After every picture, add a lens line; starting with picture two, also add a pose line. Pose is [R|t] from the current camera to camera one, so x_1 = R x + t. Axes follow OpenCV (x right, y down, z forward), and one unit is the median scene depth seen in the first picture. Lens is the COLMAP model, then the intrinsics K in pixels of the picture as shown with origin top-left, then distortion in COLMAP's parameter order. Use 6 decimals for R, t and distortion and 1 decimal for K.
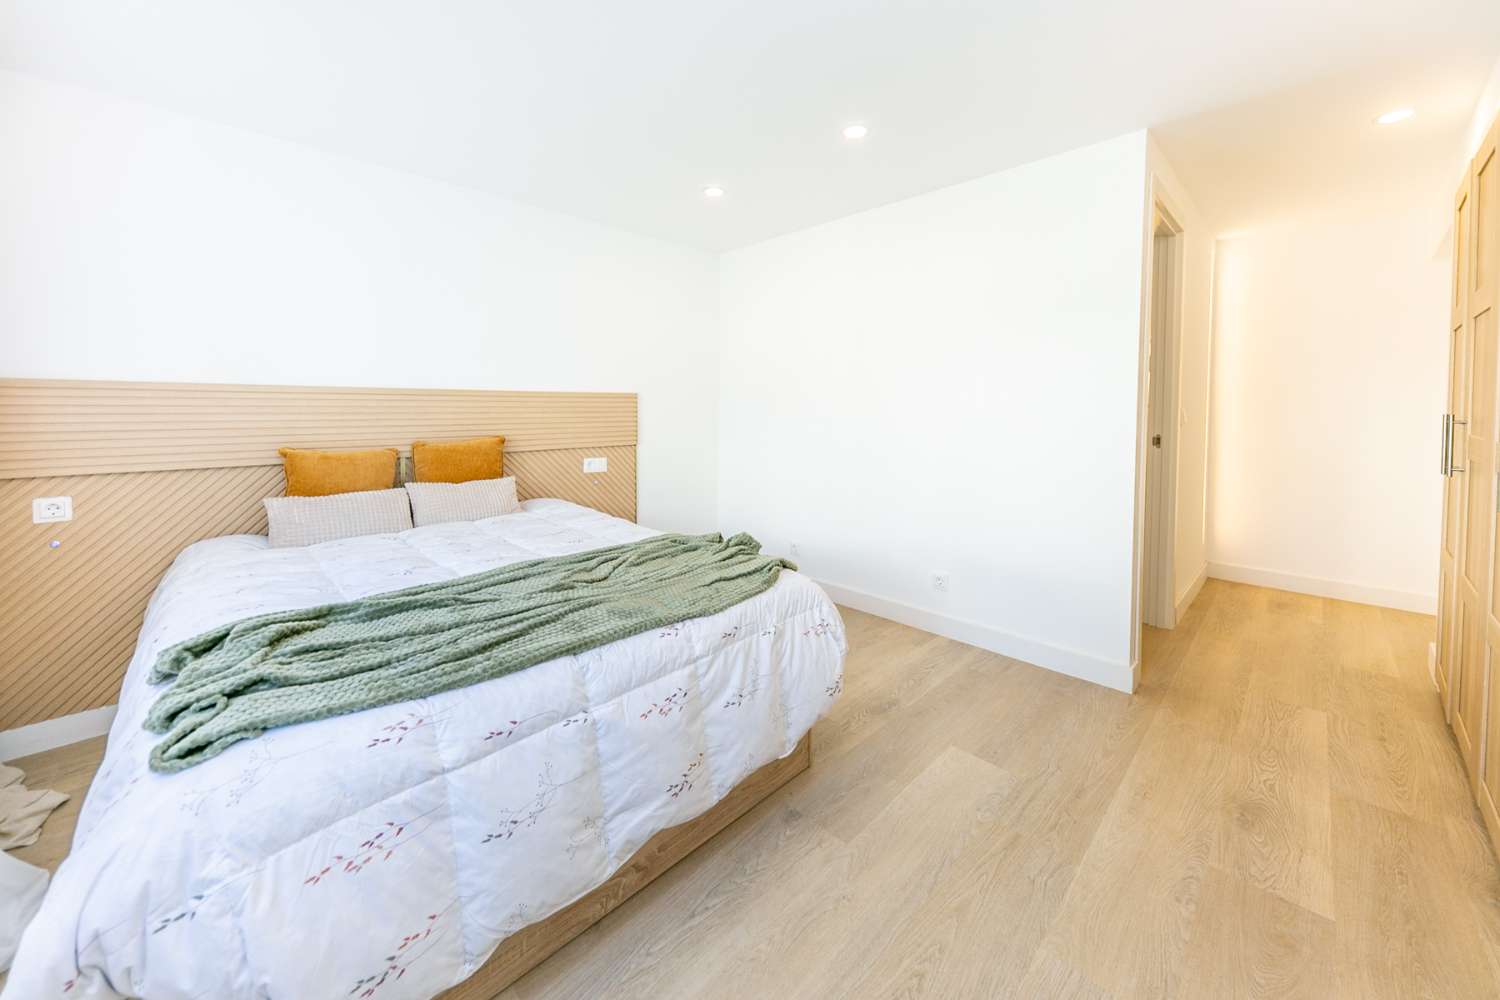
lens RADIAL K [[553.2, 0, 755.4], [0, 553.2, 425.5], [0, 0, 1]] dist [0.000453, -0.000070]
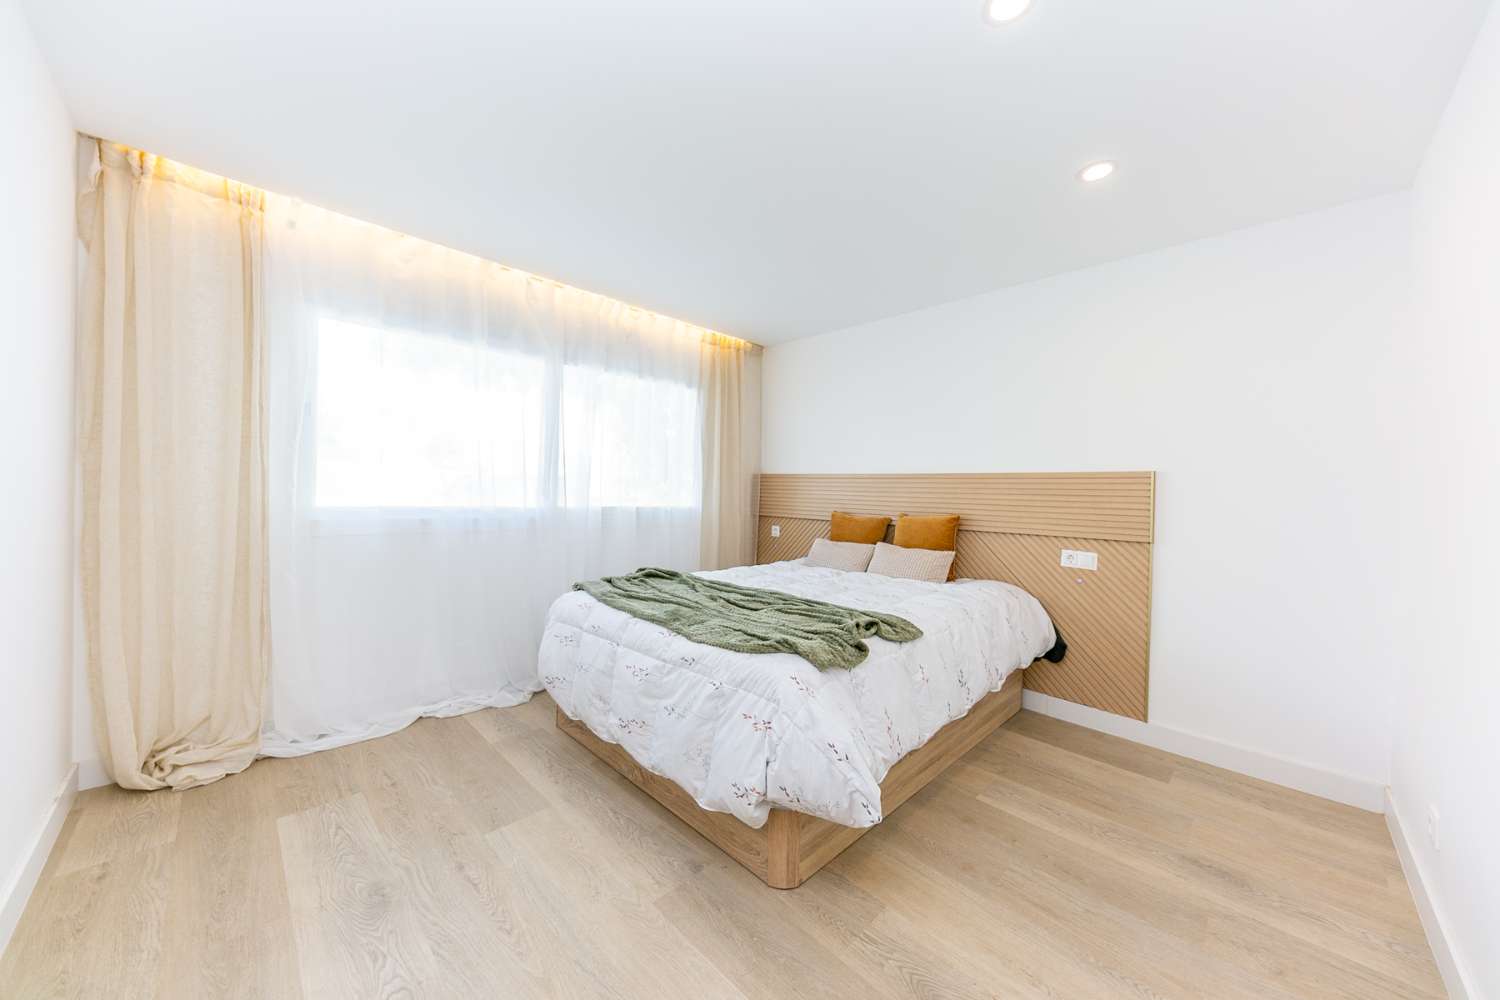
lens RADIAL K [[516.3, 0, 750.0], [0, 516.3, 500.0], [0, 0, 1]] dist [0.007244, -0.002083]
pose [[-0.002890, 0.012900, -0.999913, 0.958241], [-0.059776, 0.998127, 0.013049, 0.002880], [0.998208, 0.059808, -0.002113, 0.992670]]
